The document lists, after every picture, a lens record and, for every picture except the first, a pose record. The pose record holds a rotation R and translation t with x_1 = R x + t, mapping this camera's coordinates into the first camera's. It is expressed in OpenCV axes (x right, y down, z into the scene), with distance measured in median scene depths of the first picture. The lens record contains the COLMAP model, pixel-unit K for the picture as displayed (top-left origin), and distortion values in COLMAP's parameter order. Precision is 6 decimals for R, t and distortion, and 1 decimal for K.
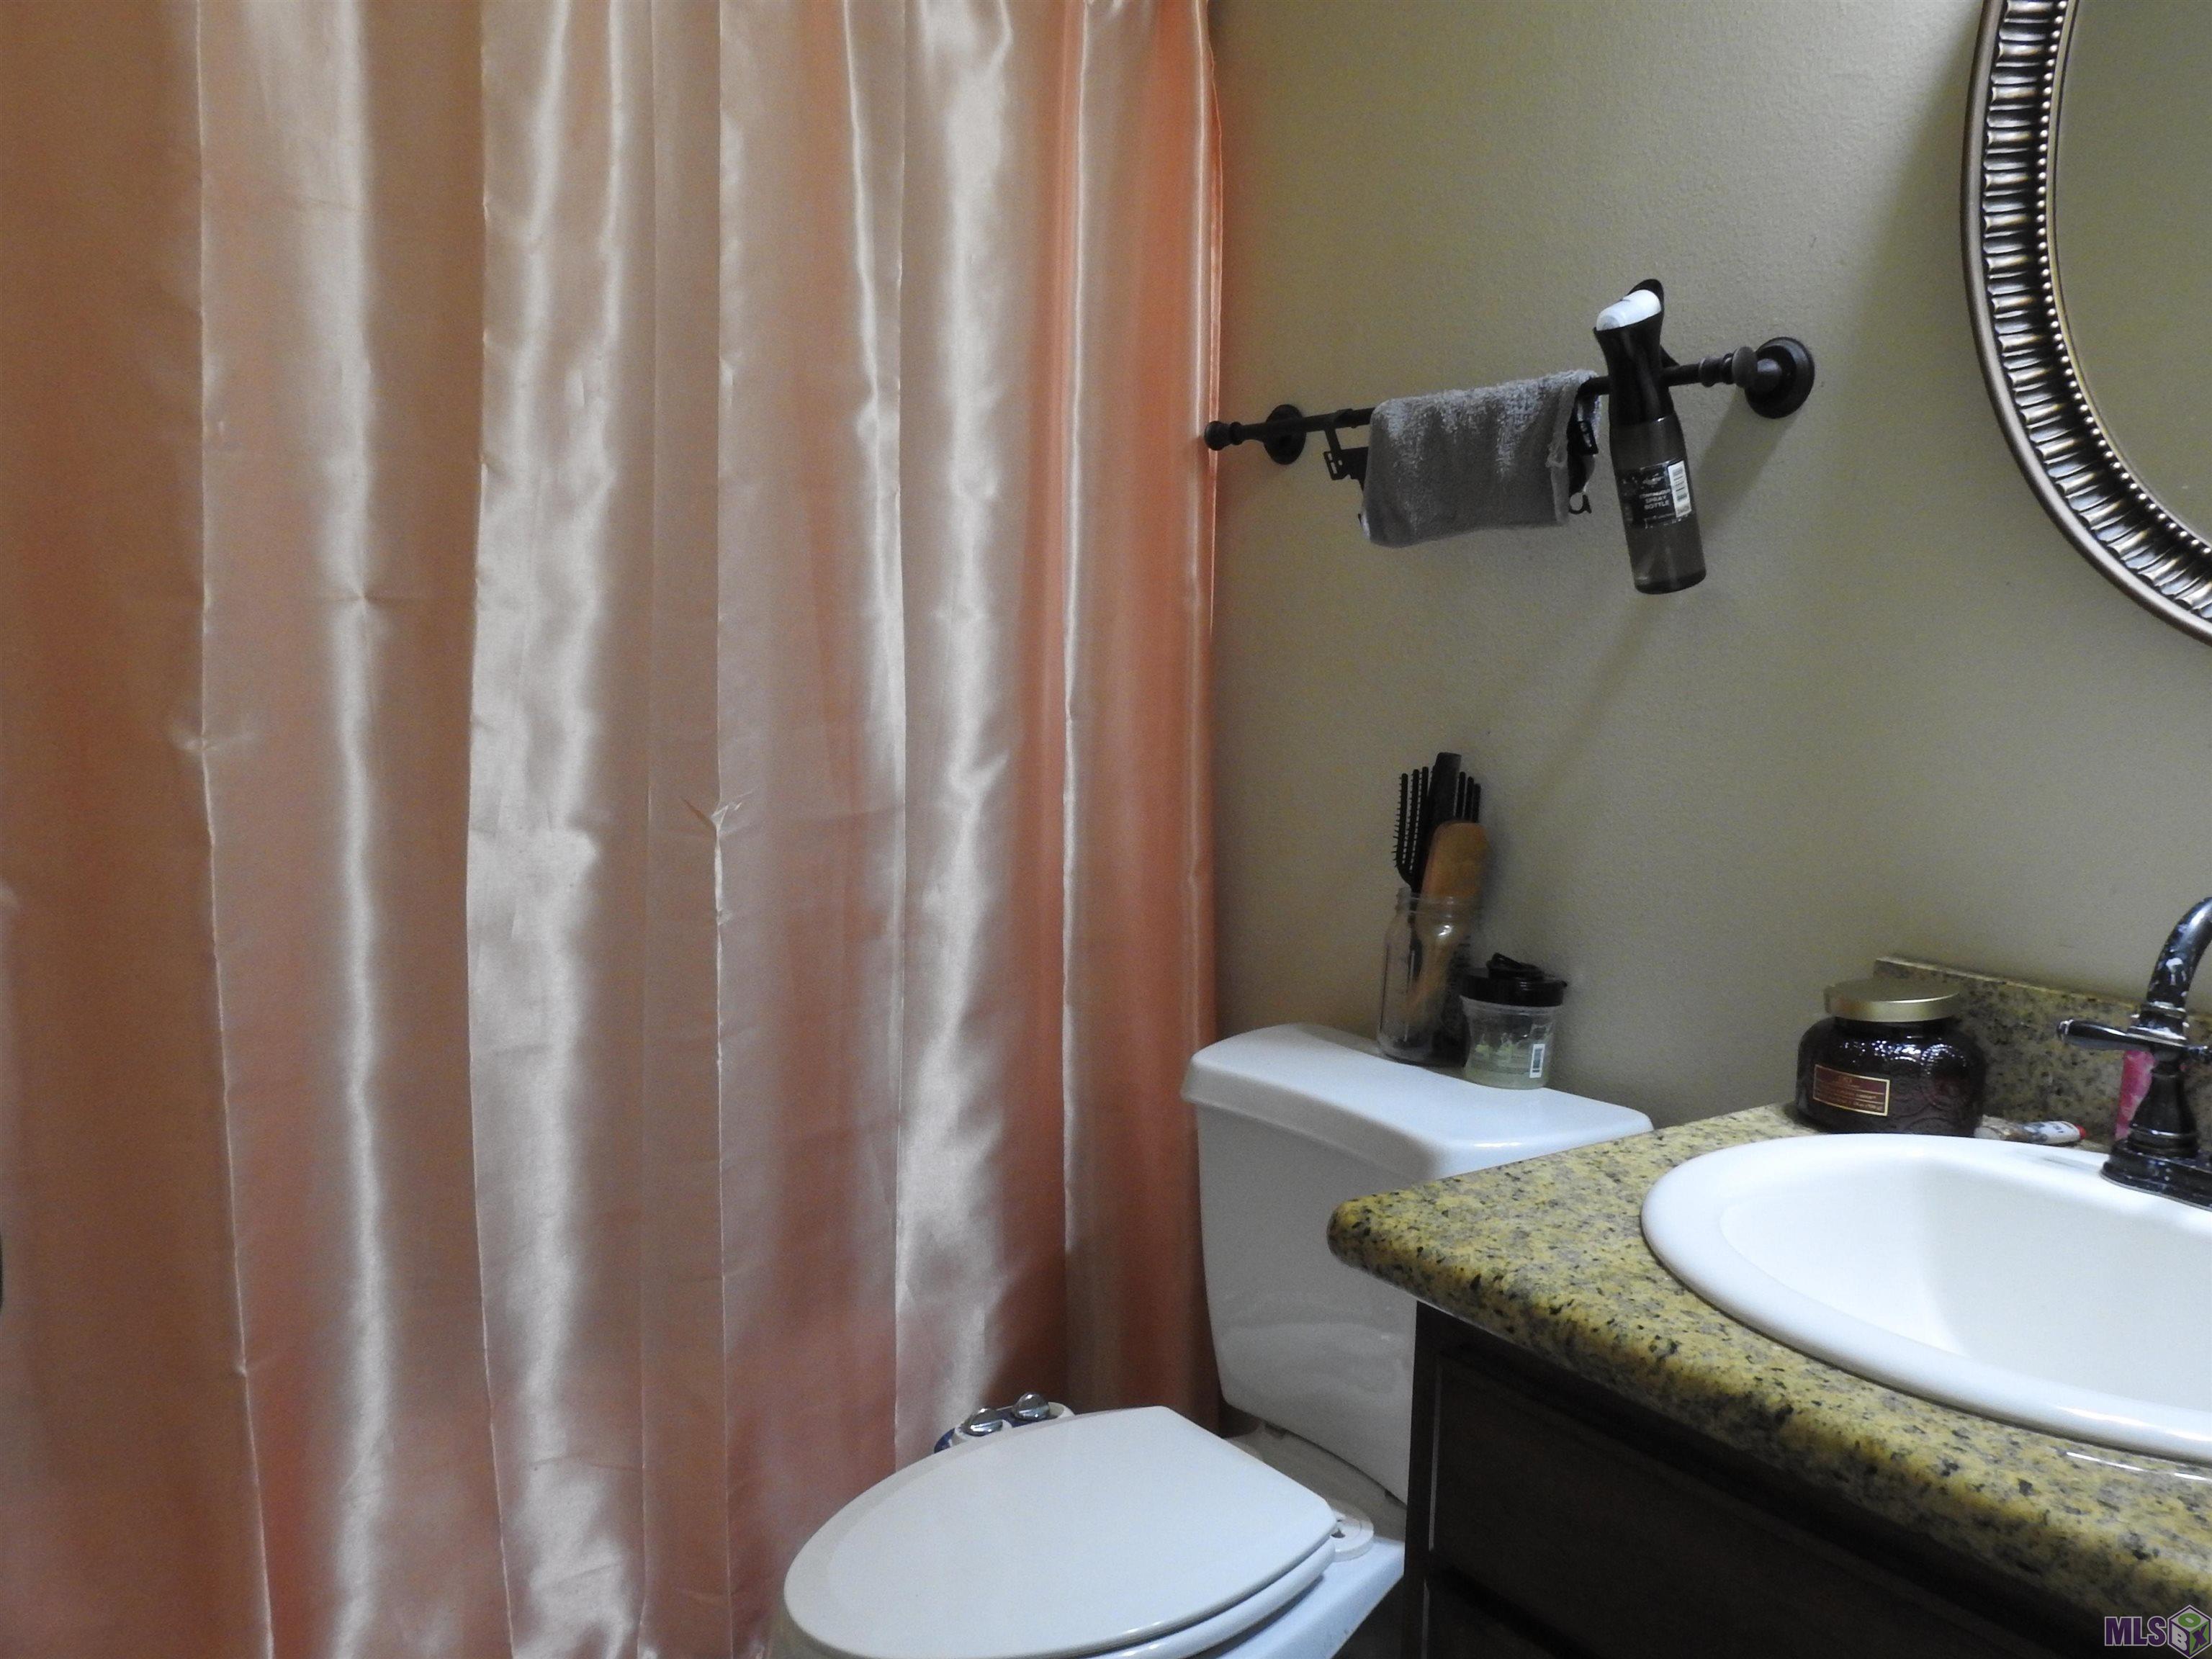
lens RADIAL K [[1809.8, 0, 1105.6], [0, 1809.8, 827.4], [0, 0, 1]] dist [0.025547, 0.002392]
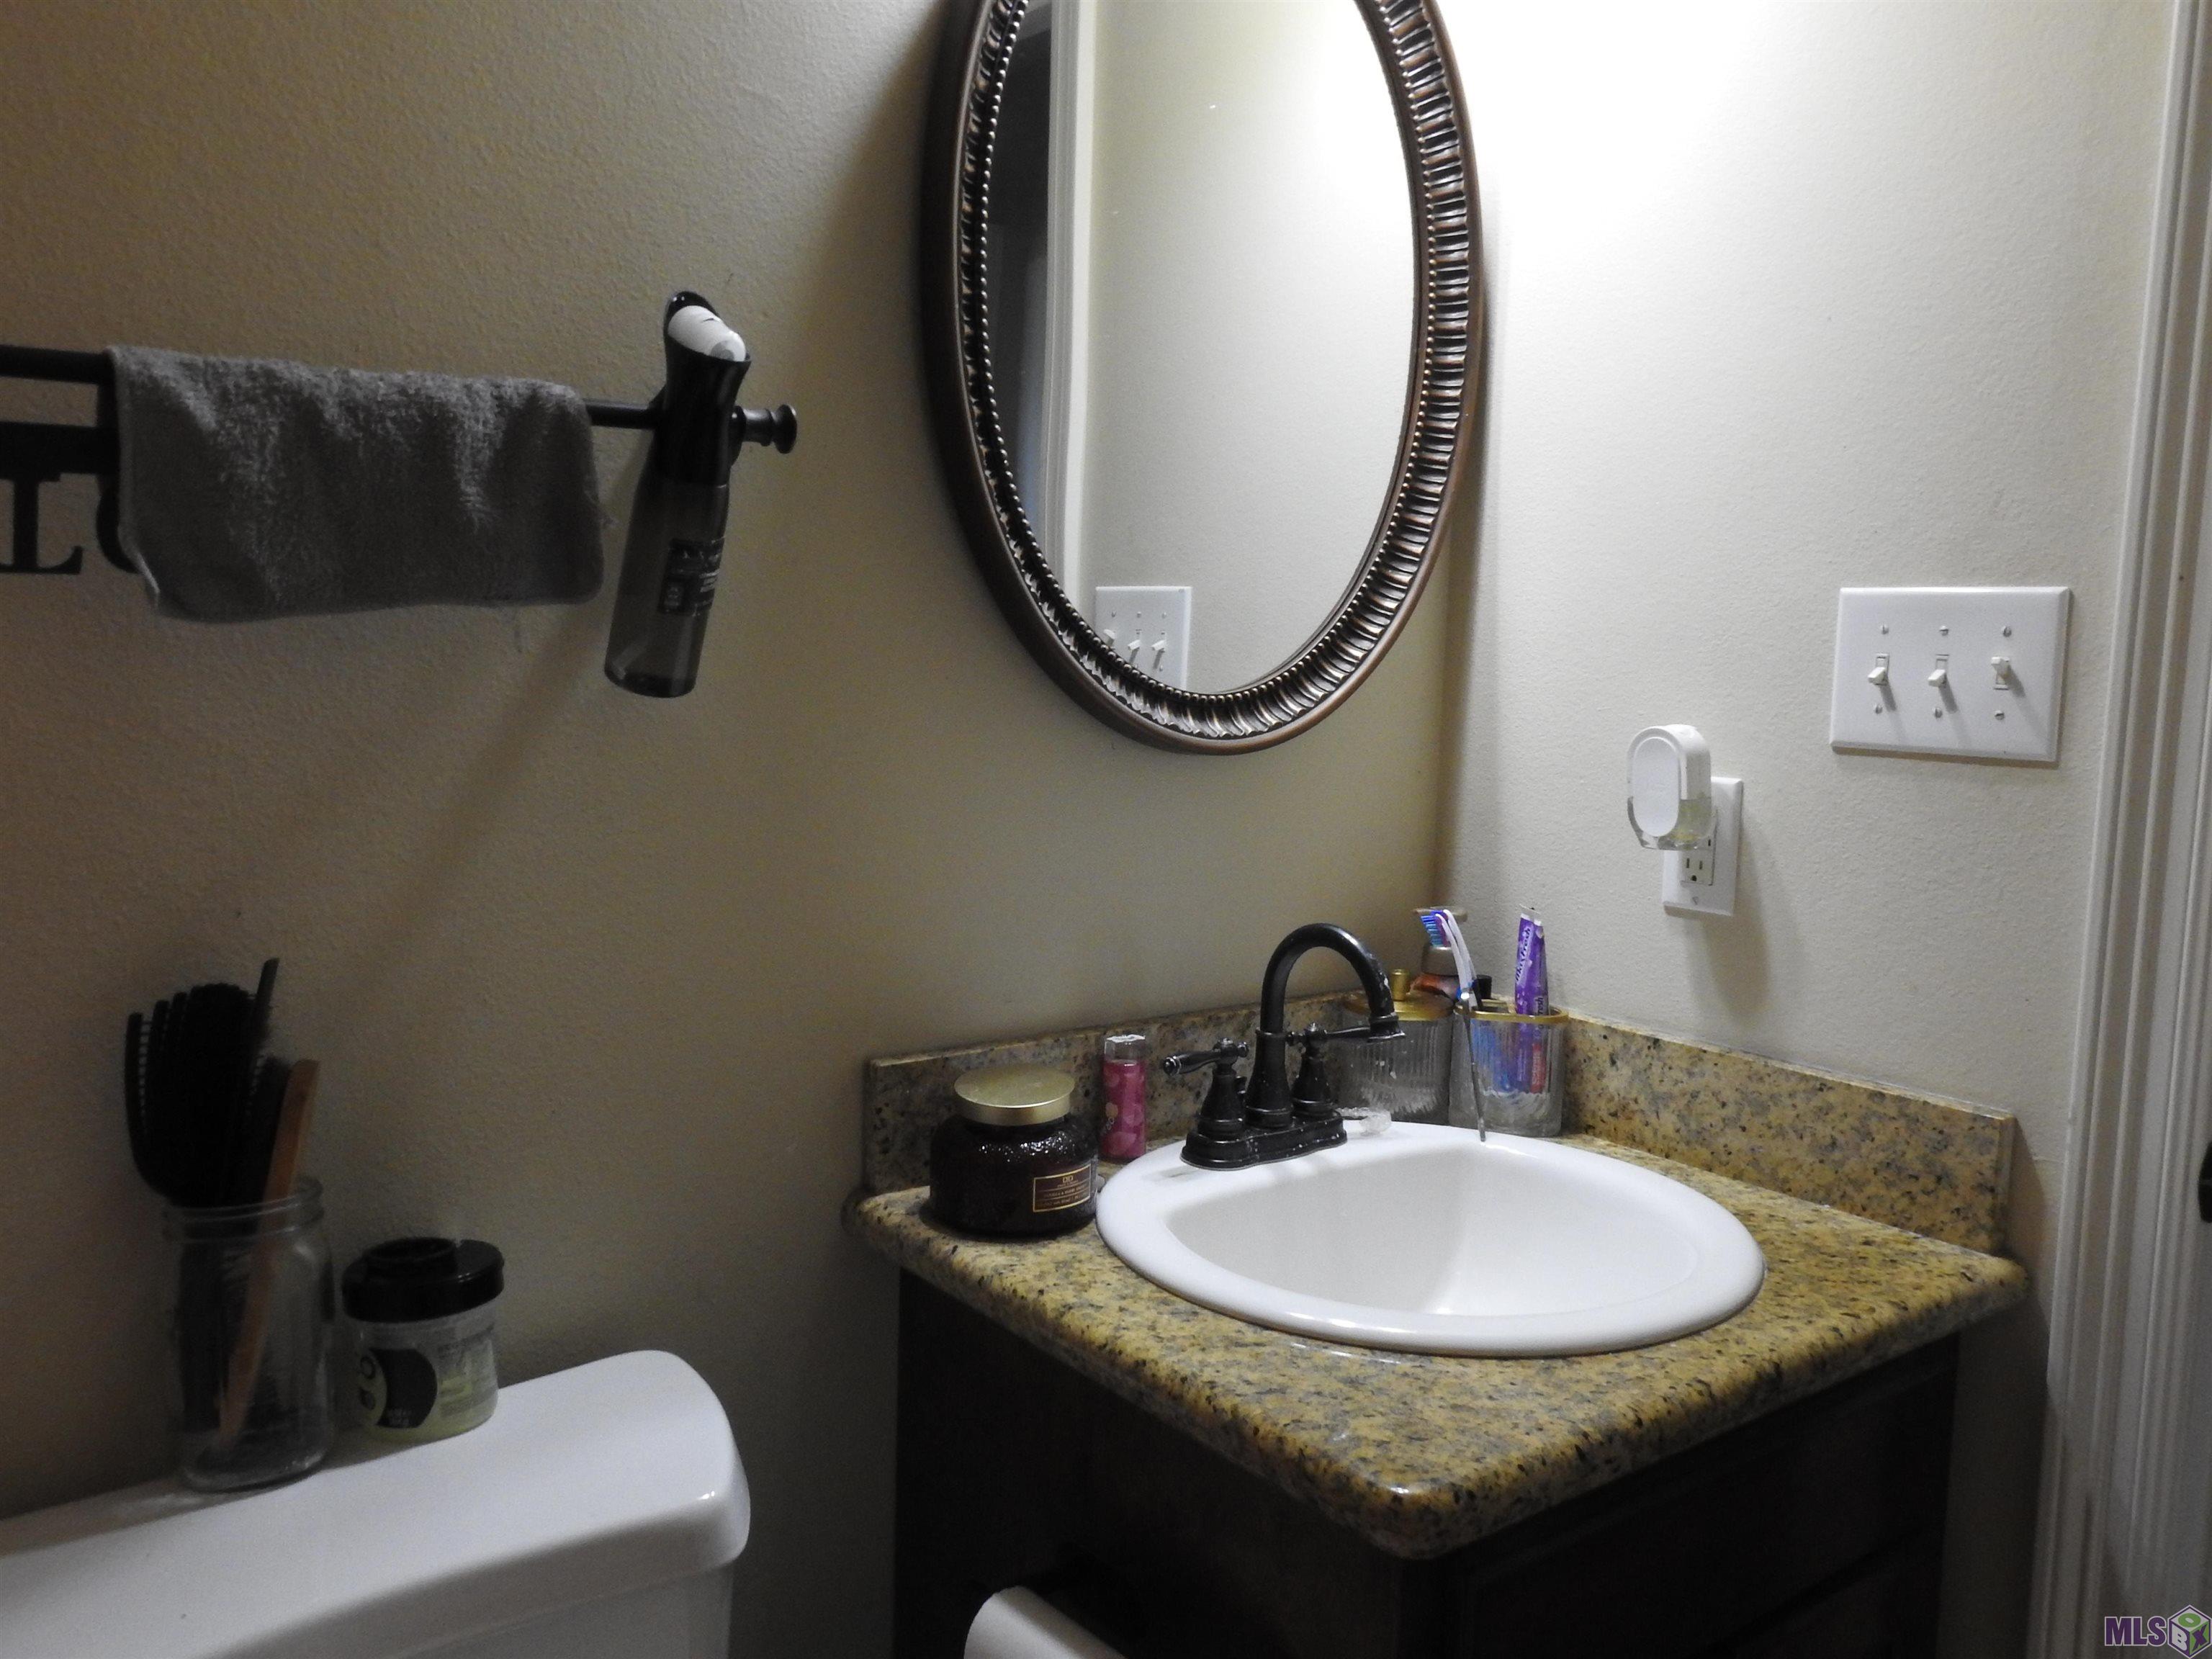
lens RADIAL K [[1809.8, 0, 1105.1], [0, 1809.8, 829.8], [0, 0, 1]] dist [0.025547, 0.002392]
pose [[-0.081234, -0.148770, 0.985530, -0.484904], [0.074595, 0.985117, 0.154856, -0.180008], [-0.993900, 0.086096, -0.068928, 0.877722]]
